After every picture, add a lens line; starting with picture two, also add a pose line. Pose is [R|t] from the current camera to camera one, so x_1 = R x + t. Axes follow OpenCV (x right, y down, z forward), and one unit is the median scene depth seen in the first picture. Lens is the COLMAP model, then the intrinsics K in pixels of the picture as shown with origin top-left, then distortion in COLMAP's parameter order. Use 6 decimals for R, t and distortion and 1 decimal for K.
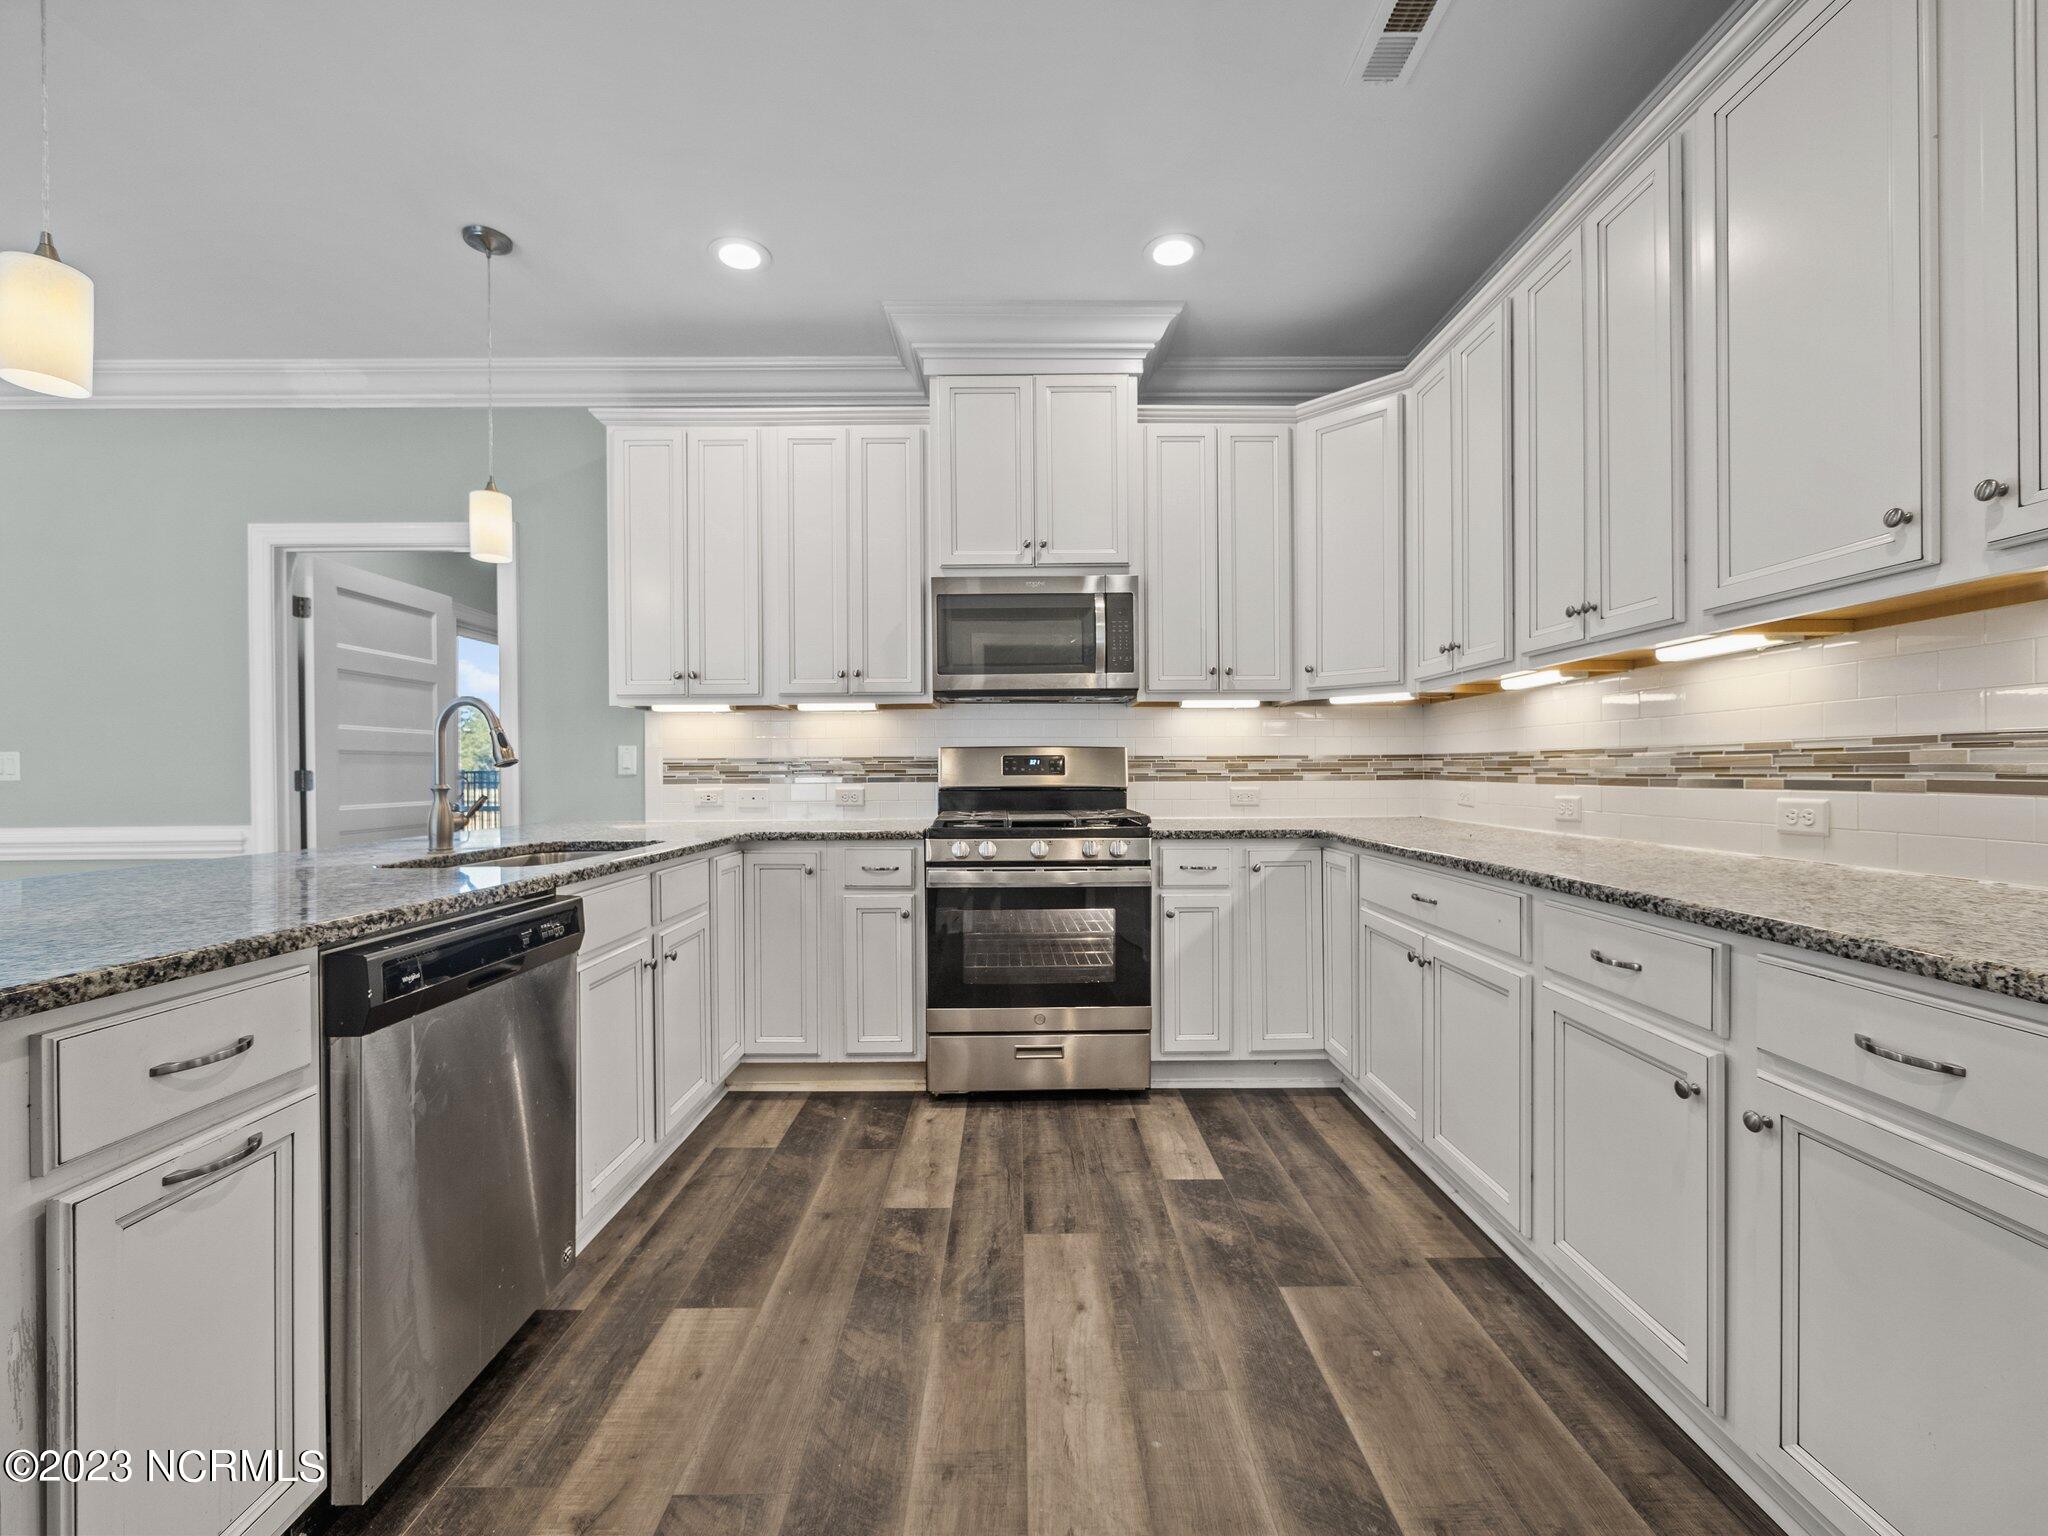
lens RADIAL K [[865.6, 0, 1027.9], [0, 865.6, 775.0], [0, 0, 1]] dist [-0.000313, 0.000222]
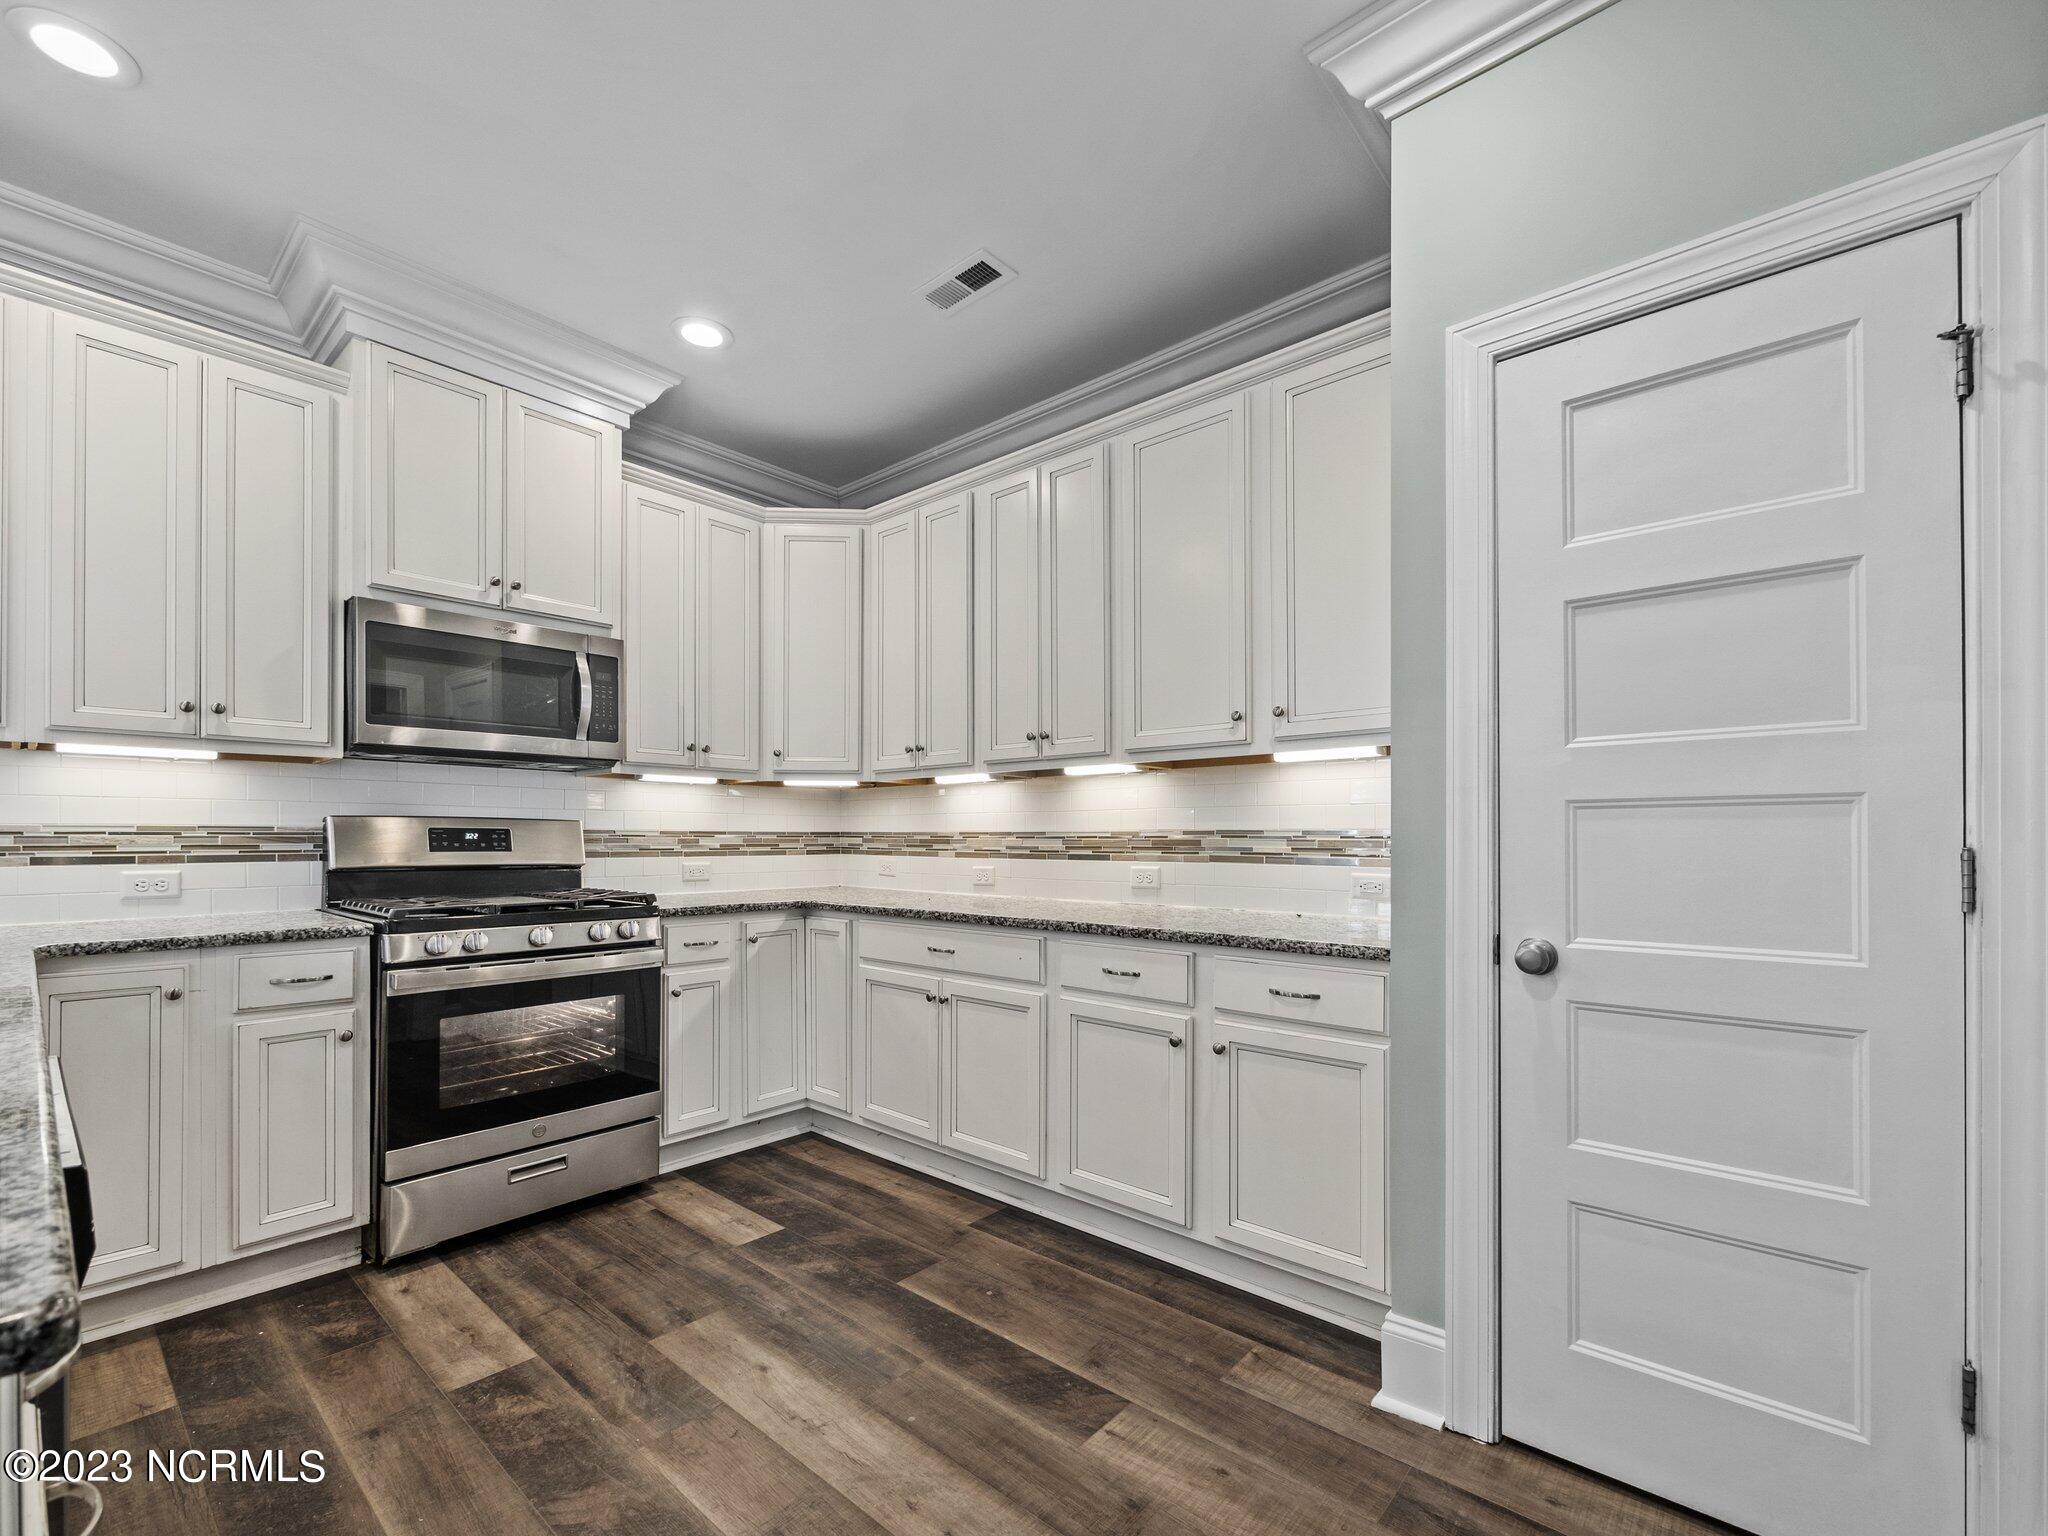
lens RADIAL K [[883.2, 0, 1029.2], [0, 883.2, 834.9], [0, 0, 1]] dist [-0.001149, 0.000309]
pose [[0.661973, 0.009828, 0.749464, -0.324393], [-0.001762, 0.999932, -0.011556, -0.008375], [-0.749526, 0.006329, 0.661945, 0.033654]]
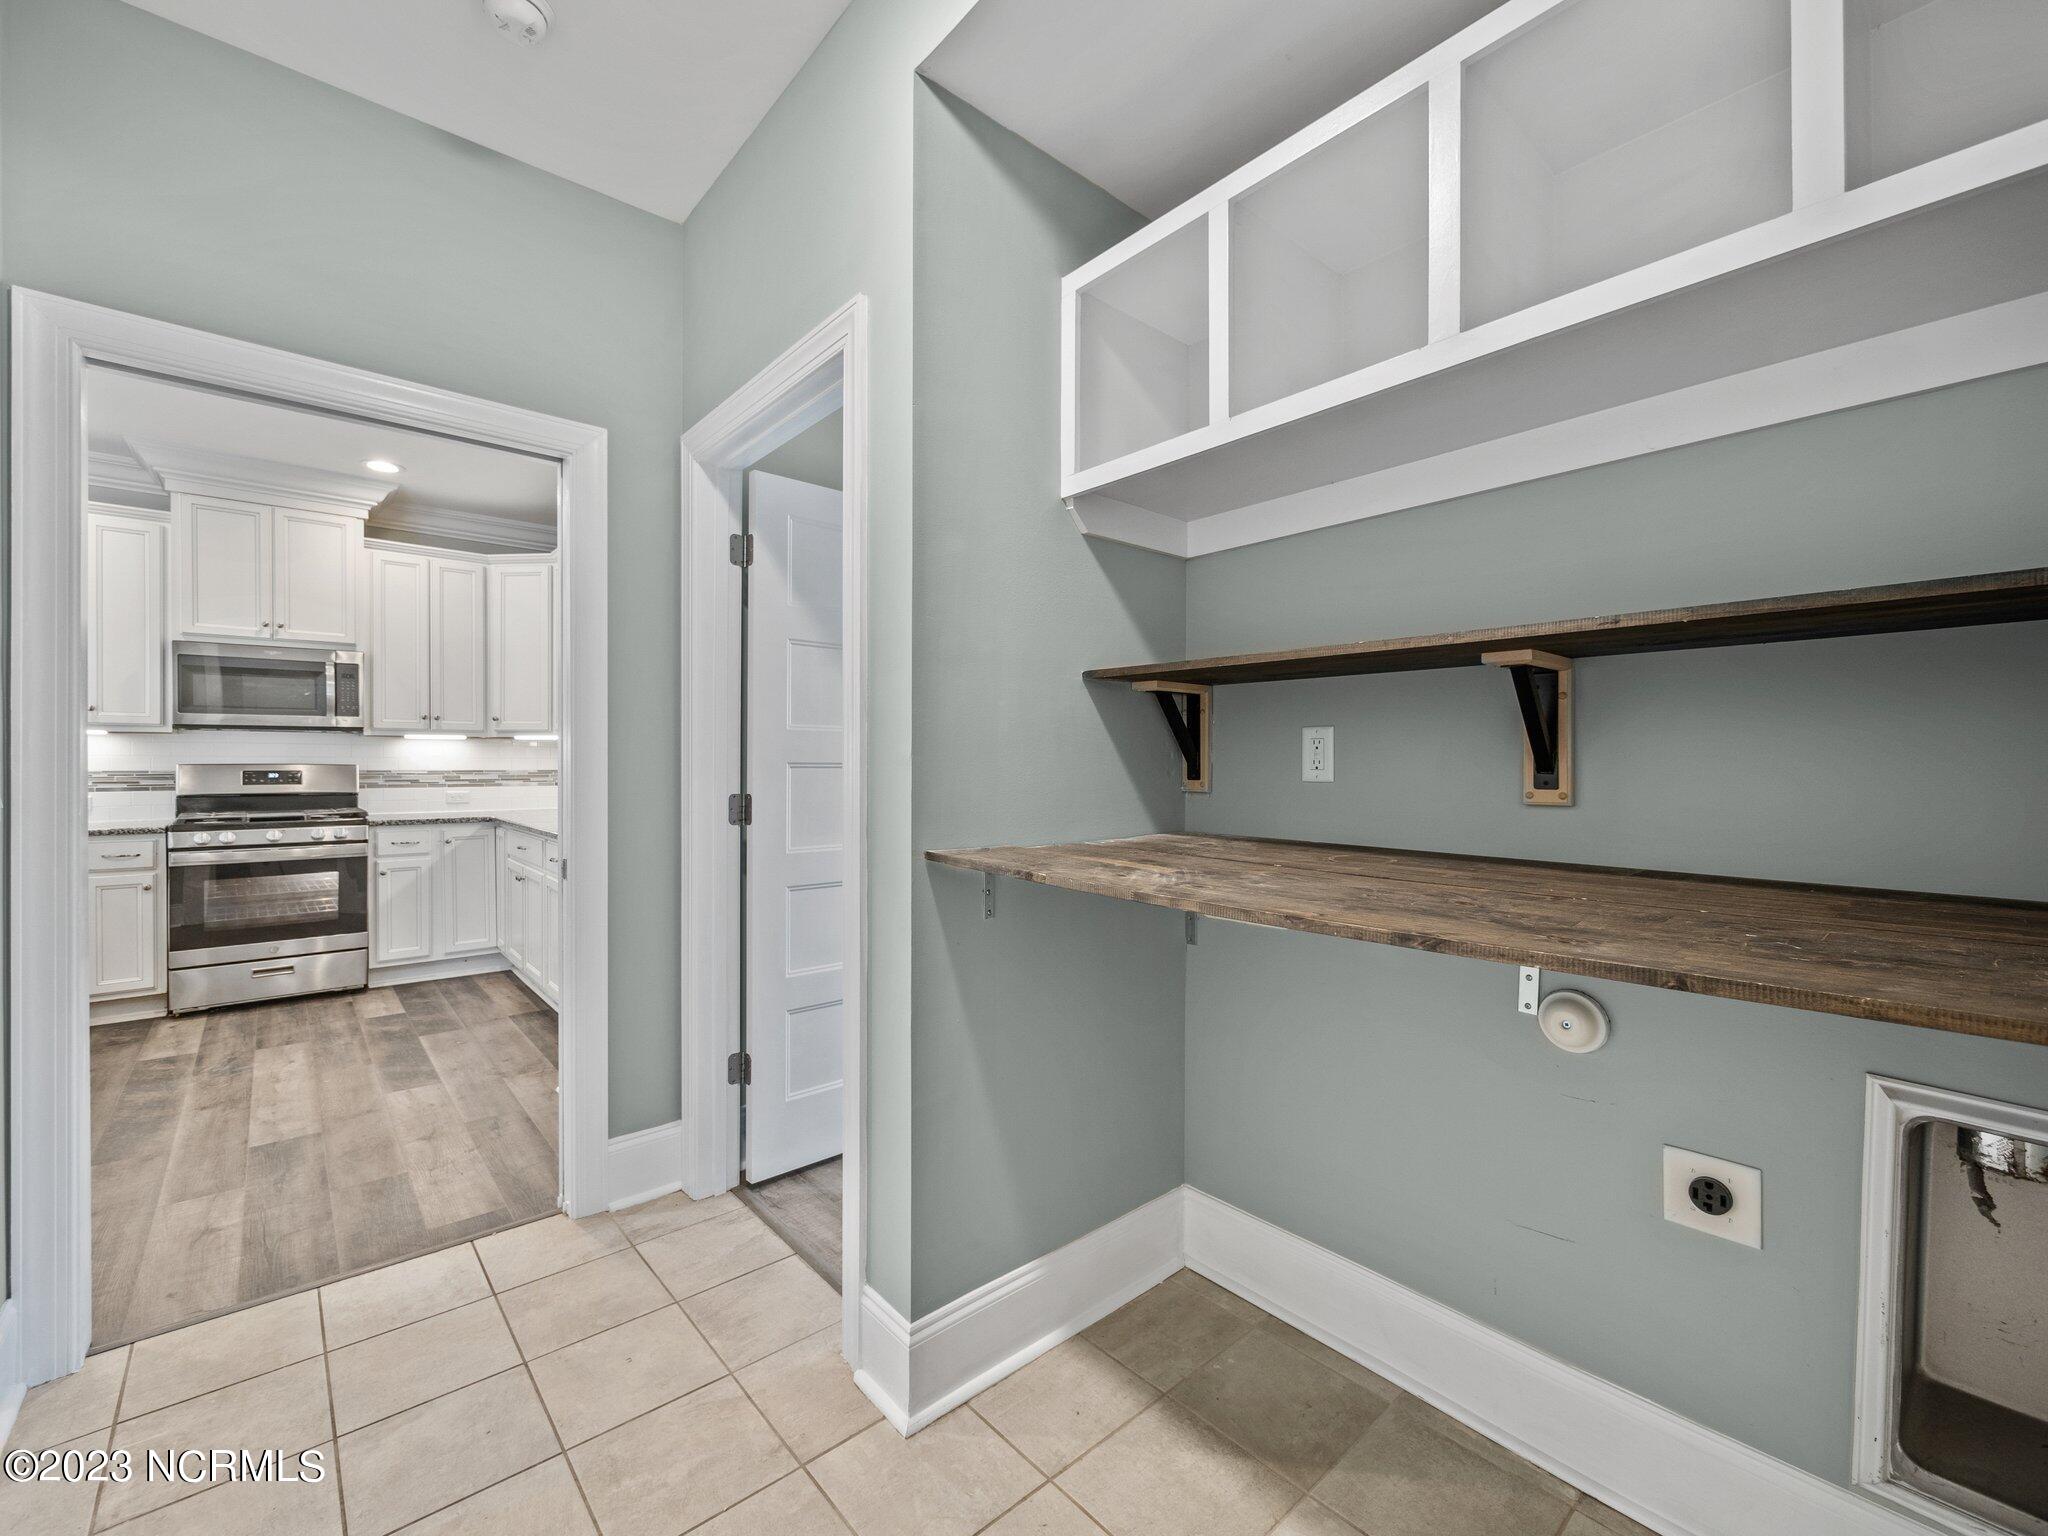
lens RADIAL K [[860.8, 0, 1018.0], [0, 860.8, 765.1], [0, 0, 1]] dist [-0.001929, 0.000110]
pose [[0.764277, 0.004277, 0.644873, 0.036875], [-0.001102, 0.999985, -0.005325, -0.029809], [-0.644887, 0.003359, 0.764271, -0.952650]]
